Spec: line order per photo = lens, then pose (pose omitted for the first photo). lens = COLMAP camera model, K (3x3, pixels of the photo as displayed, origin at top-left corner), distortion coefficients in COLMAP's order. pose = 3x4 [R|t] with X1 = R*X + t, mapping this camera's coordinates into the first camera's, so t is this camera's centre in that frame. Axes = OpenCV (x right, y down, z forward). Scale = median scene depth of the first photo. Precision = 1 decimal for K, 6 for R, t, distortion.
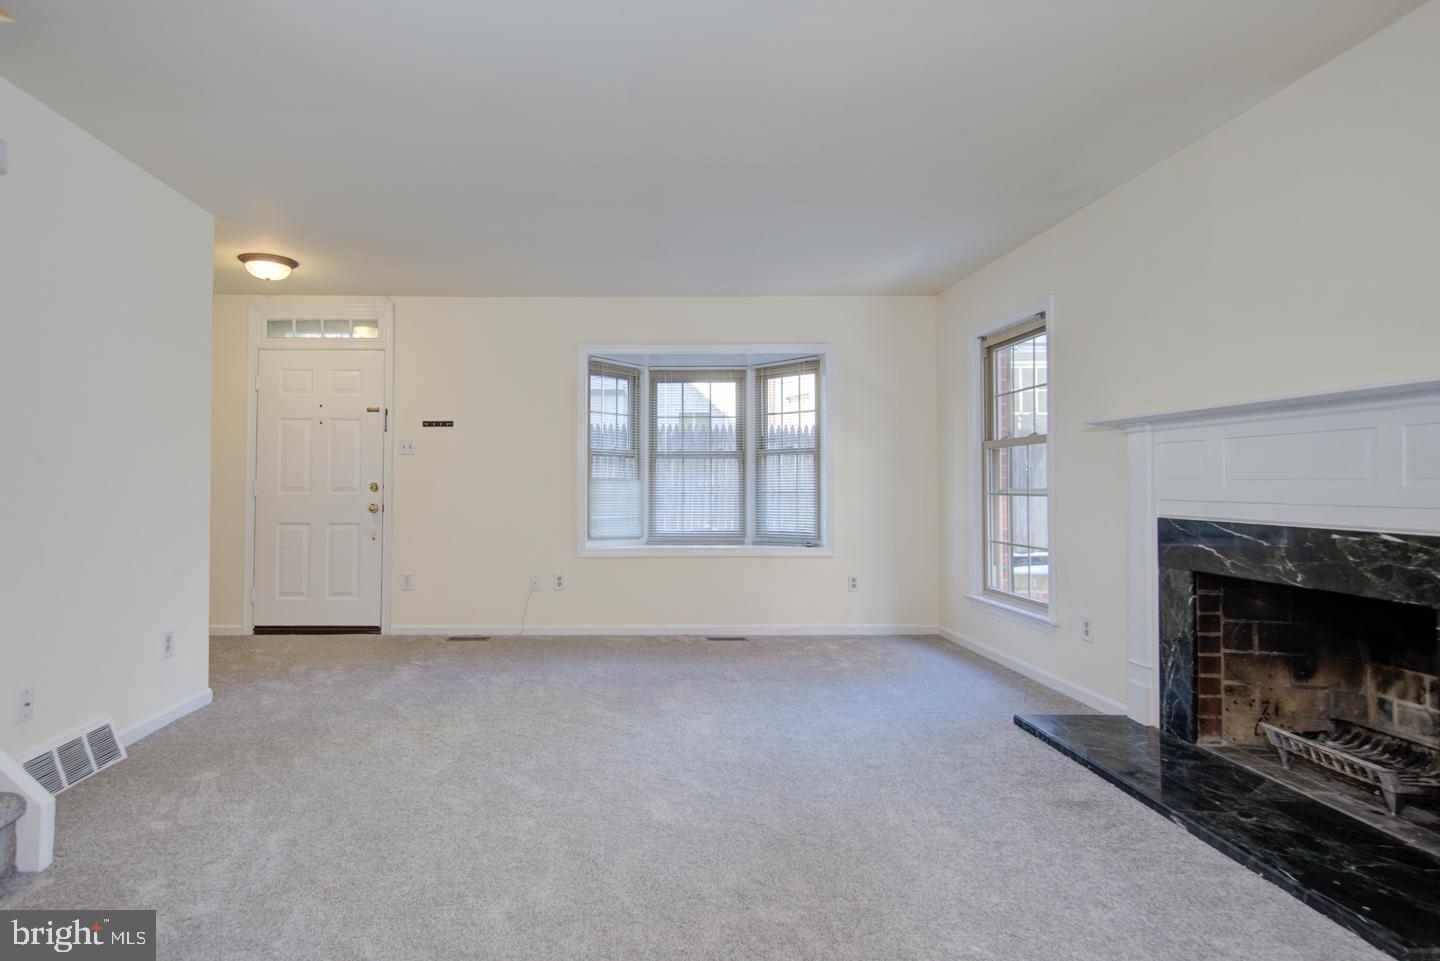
lens RADIAL K [[758.3, 0, 623.7], [0, 758.3, 468.3], [0, 0, 1]] dist [0.005954, -0.000561]
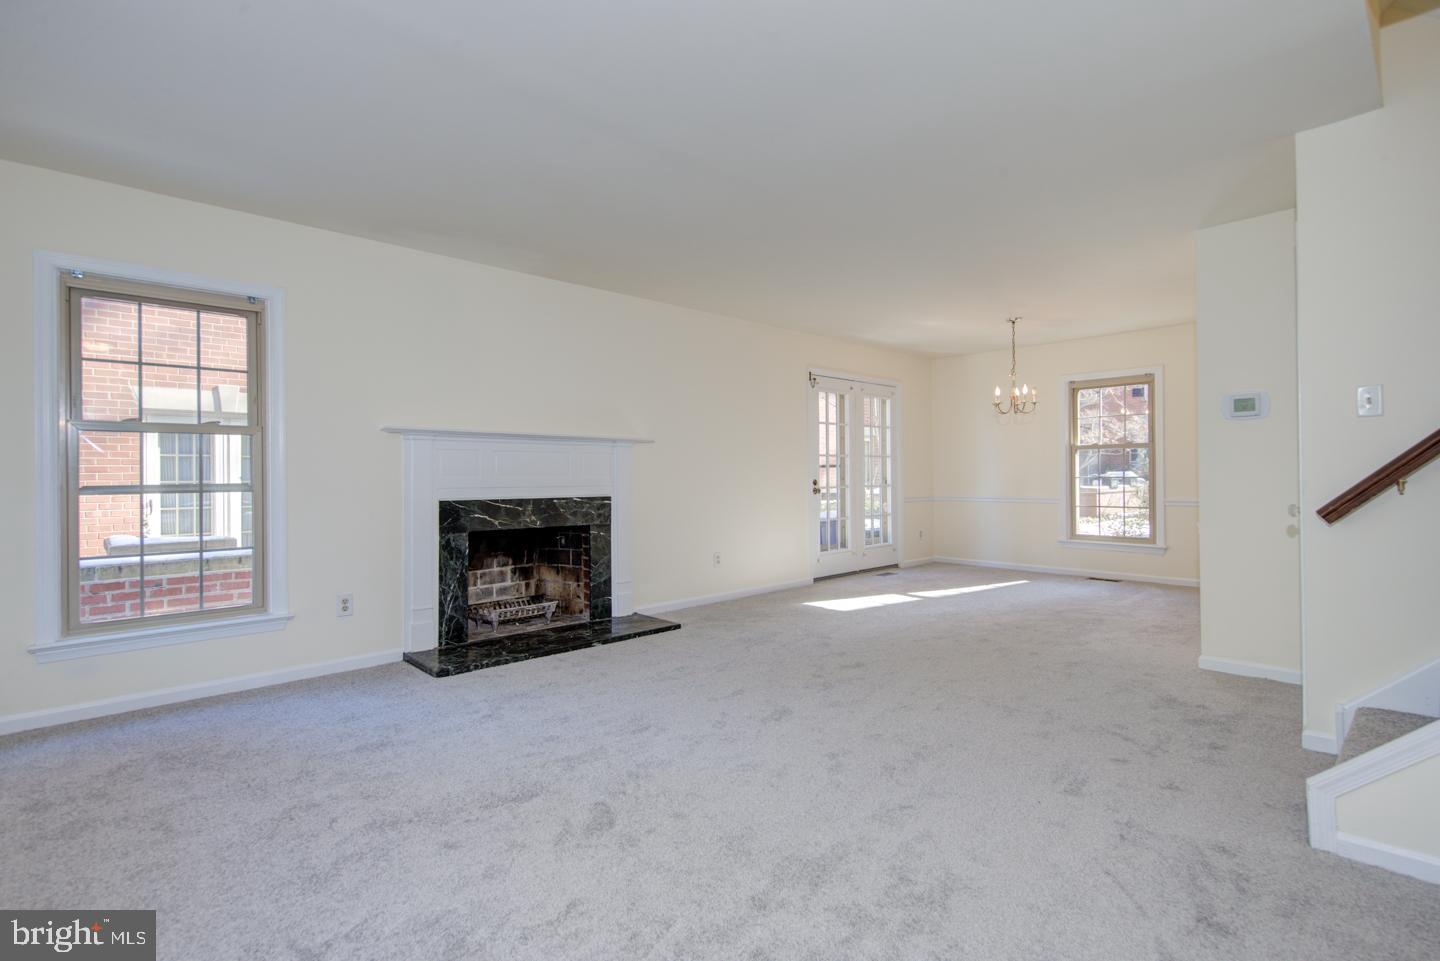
lens RADIAL K [[692.6, 0, 719.9], [0, 692.6, 475.8], [0, 0, 1]] dist [0.000871, 0.000189]
pose [[-0.689605, 0.003103, 0.724179, -0.627167], [-0.009892, 0.999857, -0.013704, 0.030951], [-0.724118, -0.016614, -0.689476, 1.548804]]
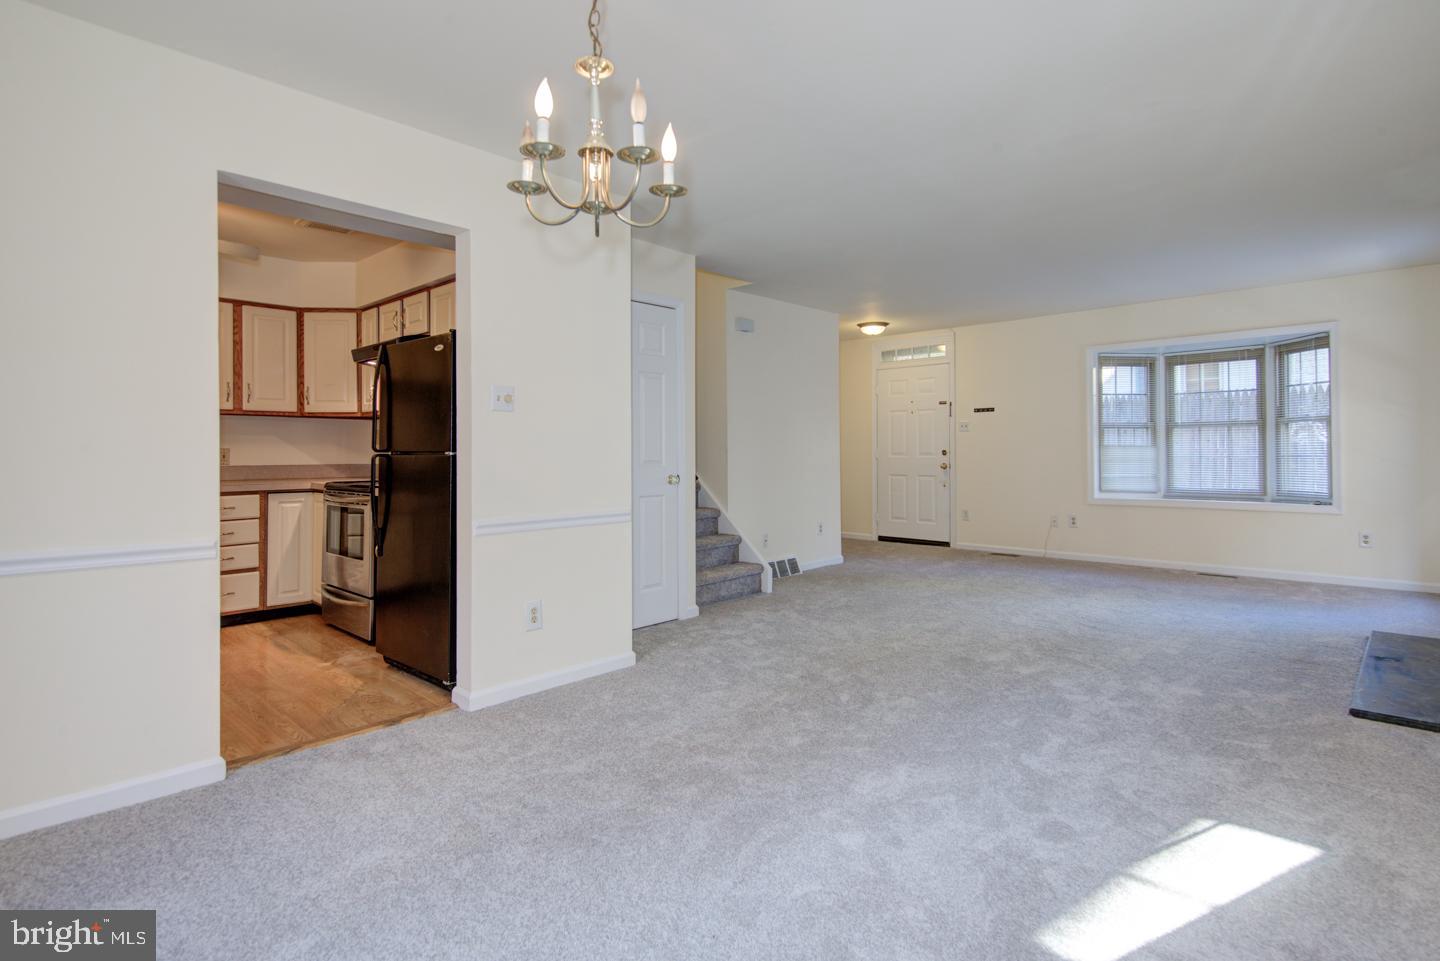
lens RADIAL K [[723.8, 0, 713.3], [0, 723.8, 442.0], [0, 0, 1]] dist [0.015950, 0.000117]
pose [[0.722454, -0.012959, -0.691298, 0.610761], [0.020514, 0.999786, 0.002697, -0.017648], [0.691115, -0.016129, 0.722565, -0.686246]]
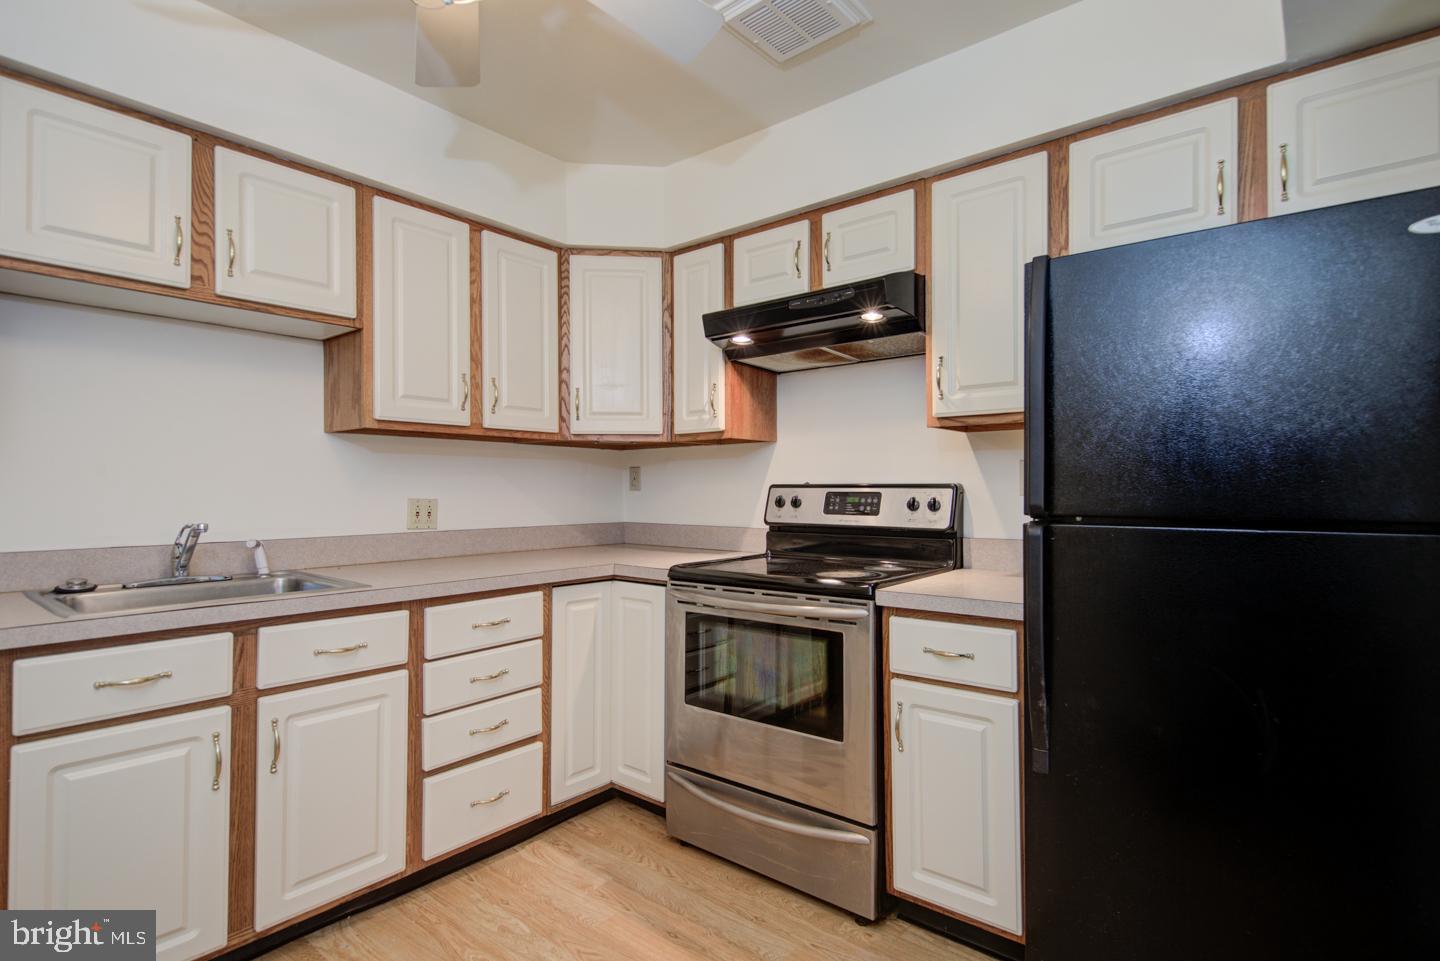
lens RADIAL K [[712.3, 0, 720.0], [0, 712.3, 480.5], [0, 0, 1]] dist [-0.000713, 0.000039]
pose [[0.768553, -0.011186, -0.639688, -0.452980], [0.018527, 0.999817, 0.004776, -0.040712], [0.639517, -0.015522, 0.768620, -0.704927]]
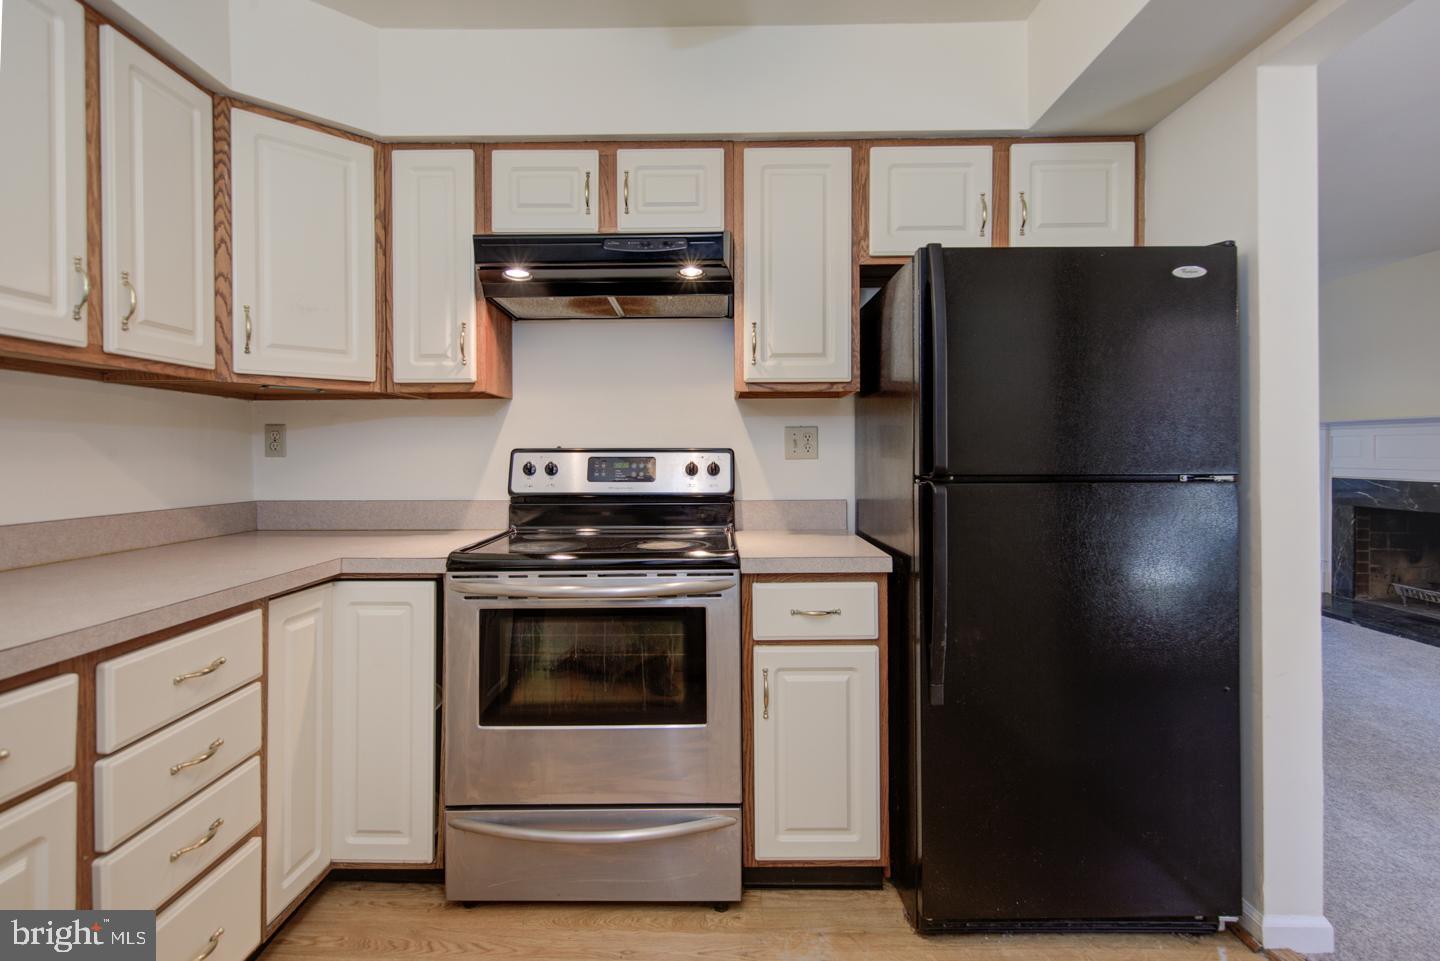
lens RADIAL K [[717.8, 0, 717.1], [0, 717.8, 453.0], [0, 0, 1]] dist [0.003570, -0.000151]
pose [[0.999865, -0.006222, -0.015223, -0.744372], [0.006555, 0.999738, 0.021922, -0.041159], [0.015083, -0.022019, 0.999644, -0.741875]]
